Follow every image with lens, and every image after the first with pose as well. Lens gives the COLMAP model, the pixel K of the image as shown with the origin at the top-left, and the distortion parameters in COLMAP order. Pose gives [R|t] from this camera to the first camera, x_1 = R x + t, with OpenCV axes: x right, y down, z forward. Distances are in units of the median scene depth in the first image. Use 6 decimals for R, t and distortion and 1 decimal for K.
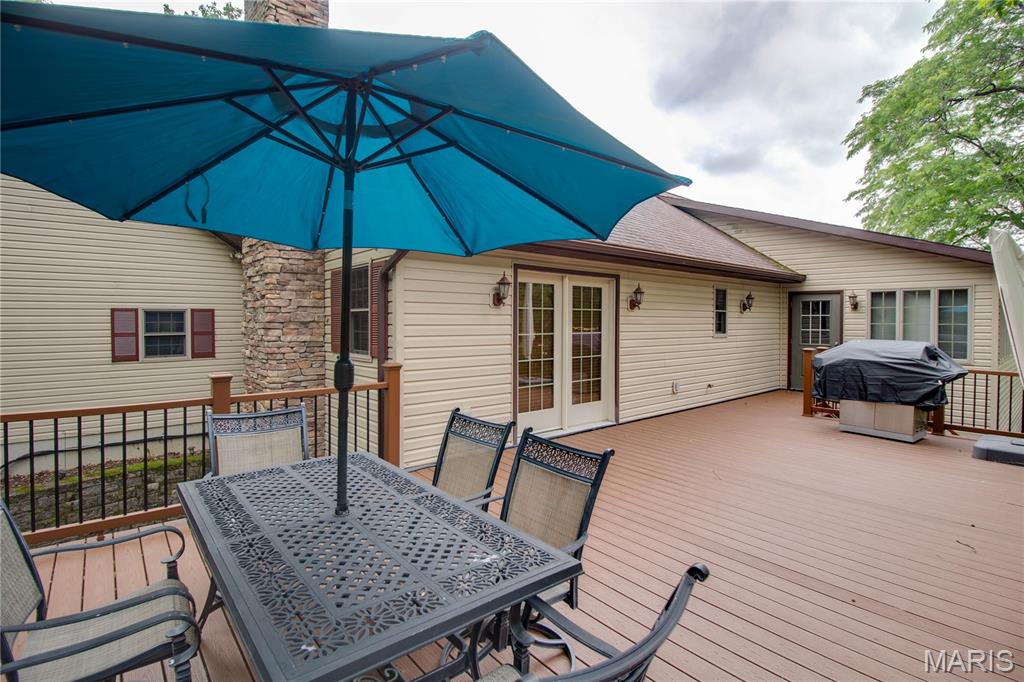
lens RADIAL K [[486.9, 0, 514.5], [0, 486.9, 328.2], [0, 0, 1]] dist [-0.002418, -0.012700]
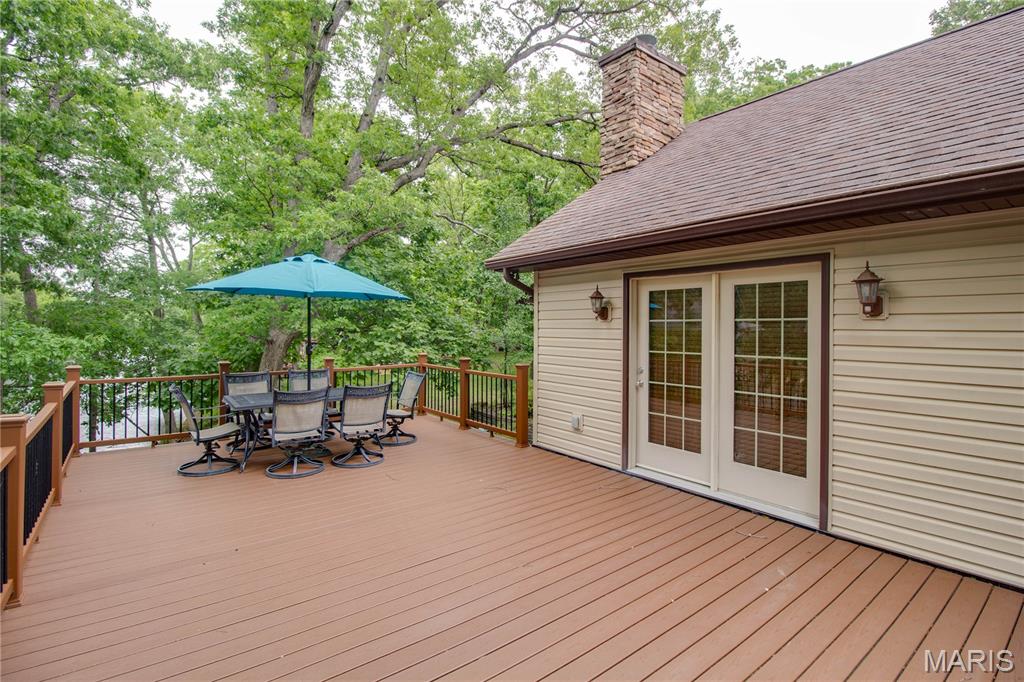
lens RADIAL K [[486.9, 0, 514.5], [0, 486.9, 328.2], [0, 0, 1]] dist [-0.002418, -0.012700]
pose [[-0.031706, -0.007355, -0.999470, 0.801536], [-0.027845, 0.999591, -0.006473, -0.014784], [0.999109, 0.027625, -0.031898, 0.712925]]
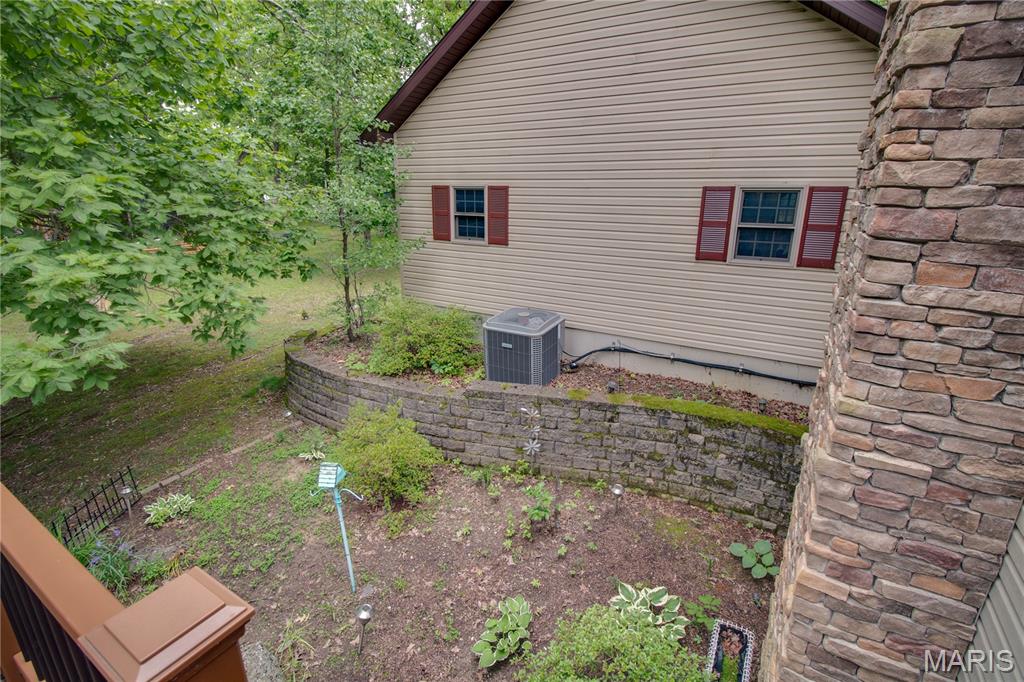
lens RADIAL K [[486.9, 0, 514.5], [0, 486.9, 328.2], [0, 0, 1]] dist [-0.002418, -0.012700]
pose [[0.322651, 0.263130, -0.909208, -0.246668], [-0.029562, 0.962915, 0.268182, -0.029516], [0.946056, -0.059651, 0.318464, 0.601579]]
